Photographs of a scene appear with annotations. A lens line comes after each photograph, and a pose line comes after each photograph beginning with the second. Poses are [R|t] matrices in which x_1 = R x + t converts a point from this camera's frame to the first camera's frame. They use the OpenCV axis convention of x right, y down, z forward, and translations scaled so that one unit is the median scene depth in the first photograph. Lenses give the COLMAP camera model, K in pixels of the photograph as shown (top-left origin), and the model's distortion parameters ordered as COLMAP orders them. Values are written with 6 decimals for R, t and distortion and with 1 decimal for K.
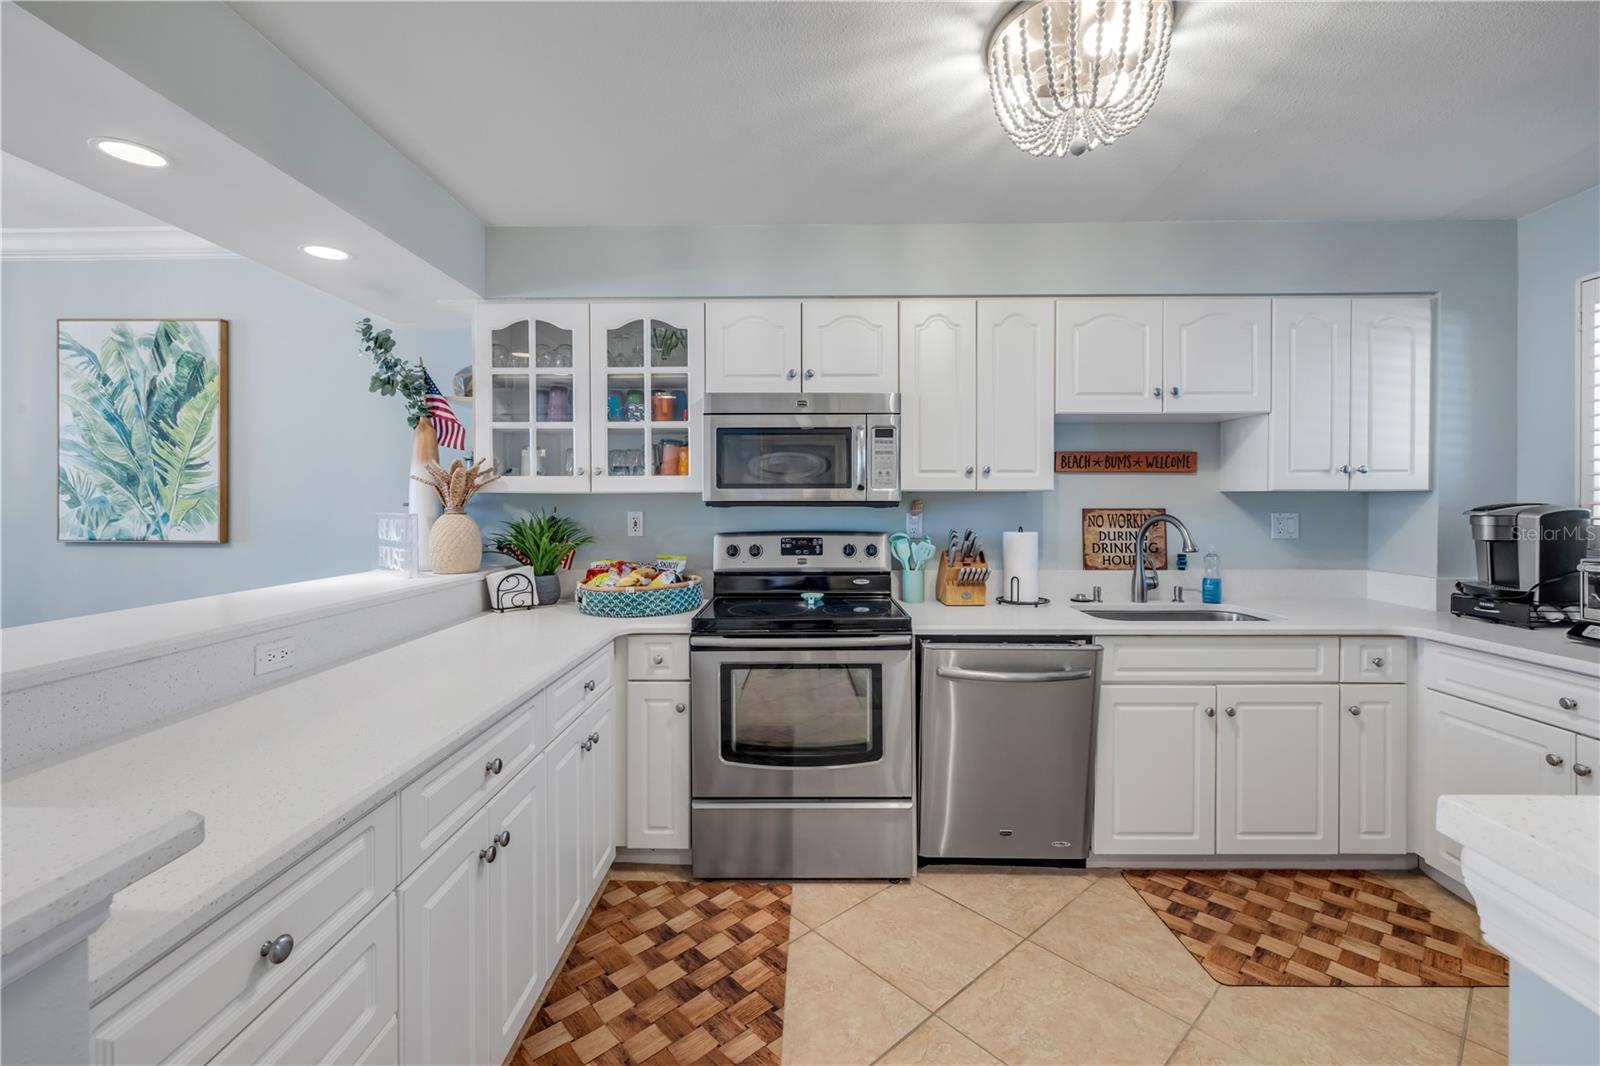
lens RADIAL K [[676.5, 0, 794.2], [0, 676.5, 507.9], [0, 0, 1]] dist [-0.001001, 0.000292]
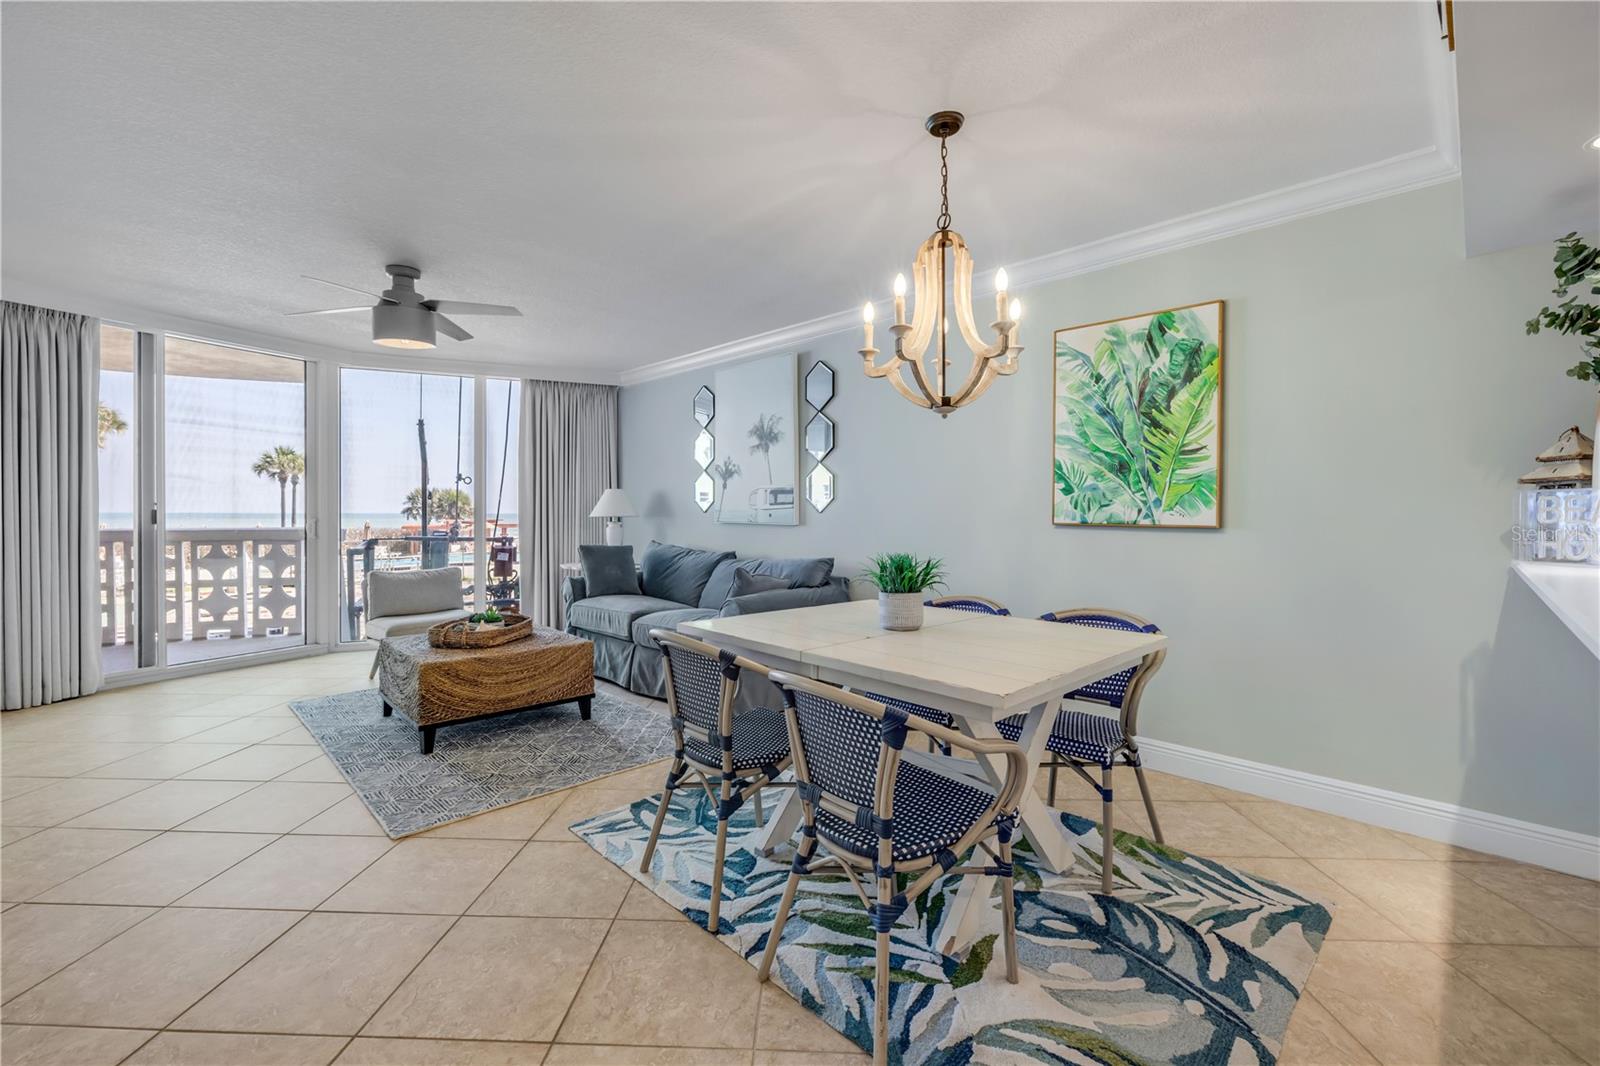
lens RADIAL K [[676.5, 0, 797.6], [0, 676.5, 515.6], [0, 0, 1]] dist [-0.001001, 0.000292]
pose [[0.716837, 0.005849, -0.697216, -0.689905], [-0.009216, 0.999957, -0.001087, 0.046402], [0.697180, 0.007205, 0.716860, -0.148782]]
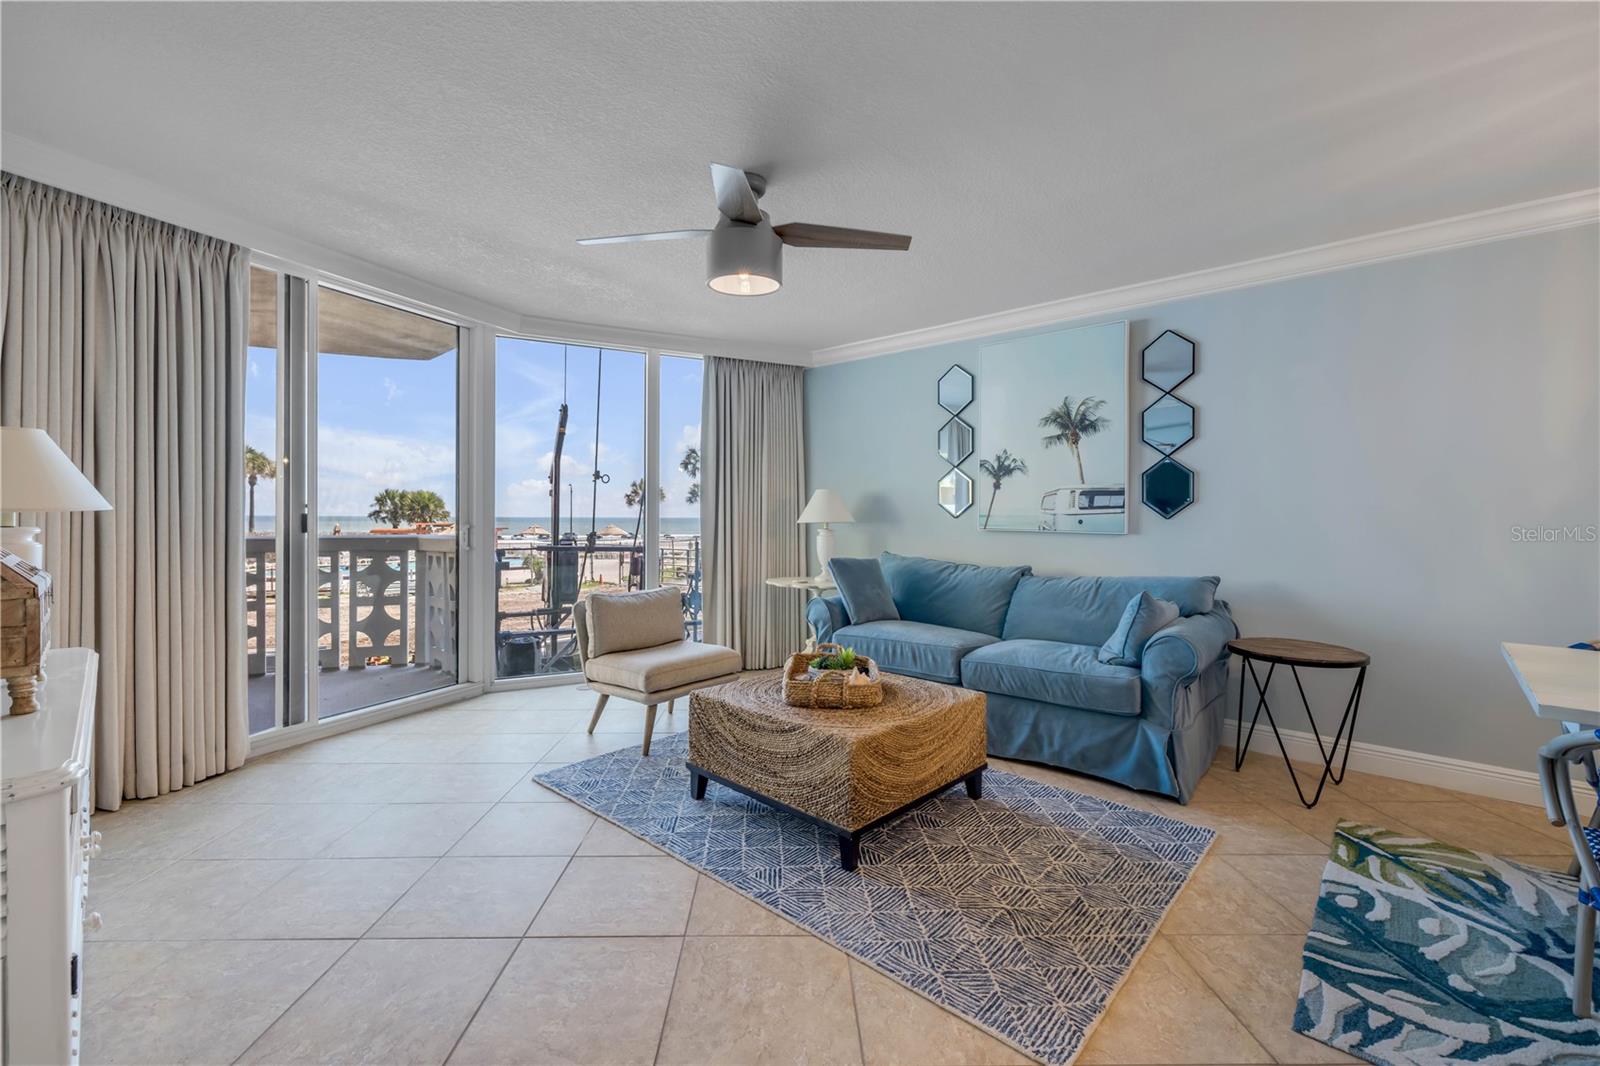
lens RADIAL K [[676.5, 0, 797.1], [0, 676.5, 519.2], [0, 0, 1]] dist [-0.001001, 0.000292]
pose [[0.756212, 0.007081, -0.654289, -1.545082], [-0.011088, 0.999937, -0.001994, 0.048452], [0.654233, 0.008763, 0.756242, -0.426610]]
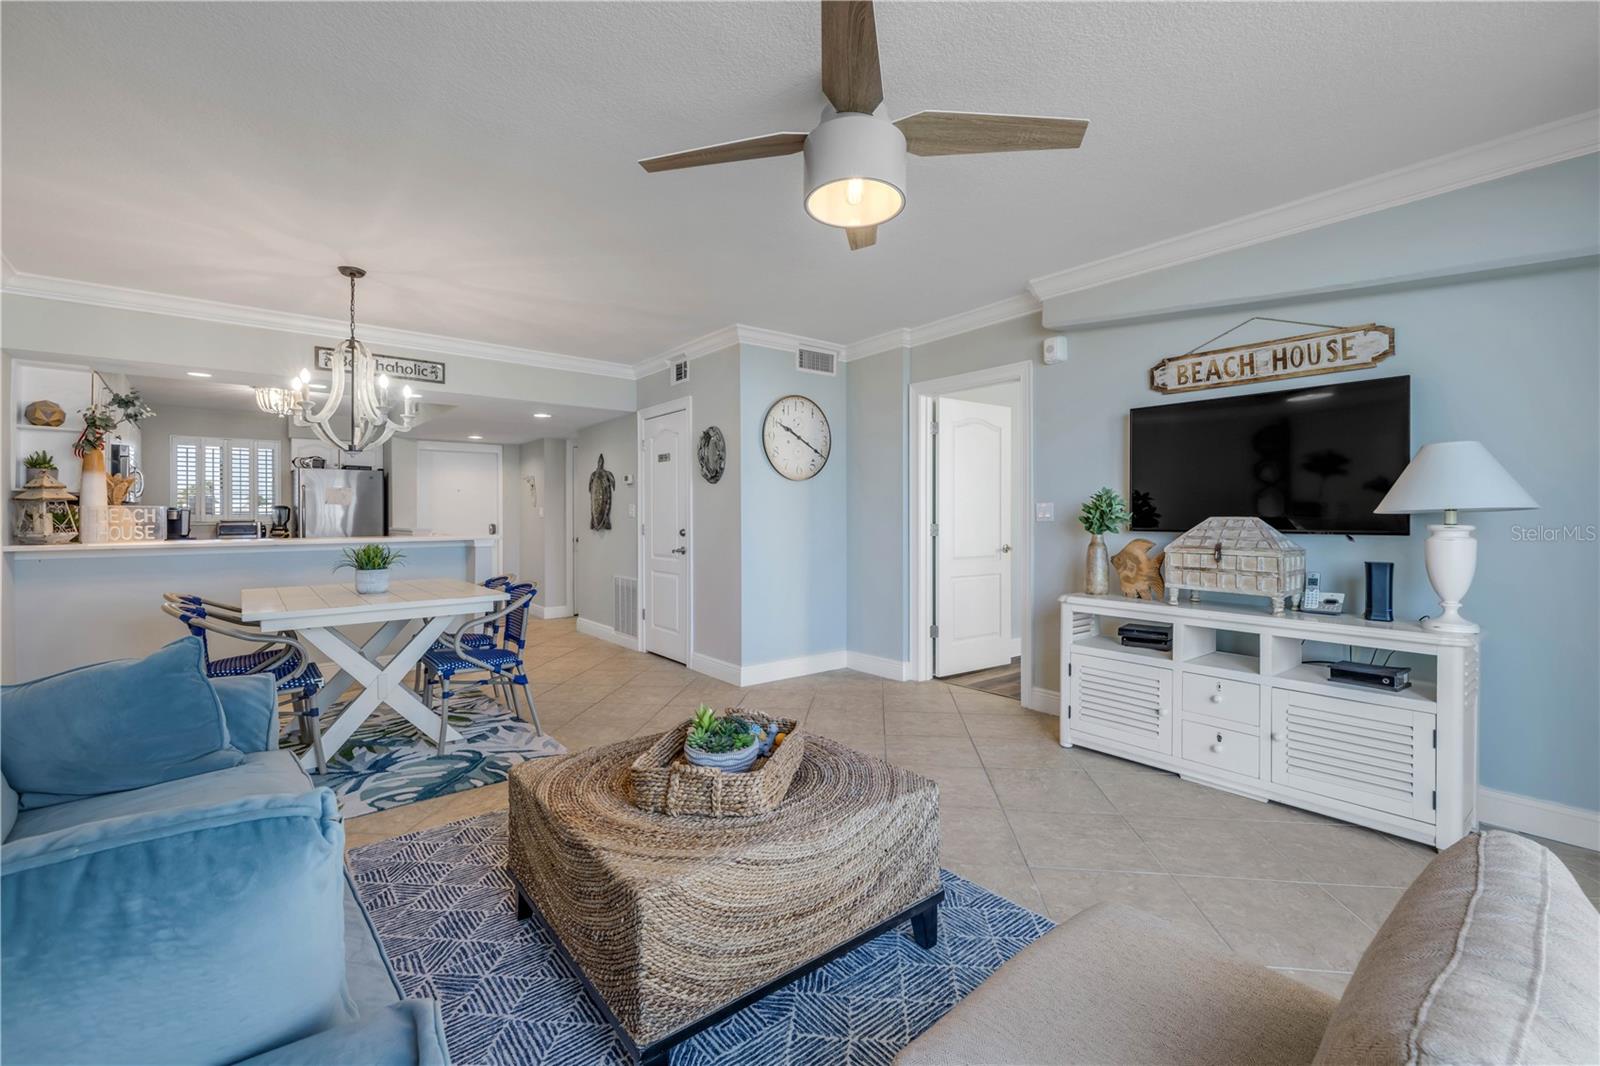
lens RADIAL K [[676.5, 0, 793.2], [0, 676.5, 515.5], [0, 0, 1]] dist [-0.001001, 0.000292]
pose [[-0.665338, 0.004630, 0.746528, -2.801587], [0.008847, 0.999959, 0.001683, 0.042692], [-0.746490, 0.007724, -0.665352, 0.862823]]
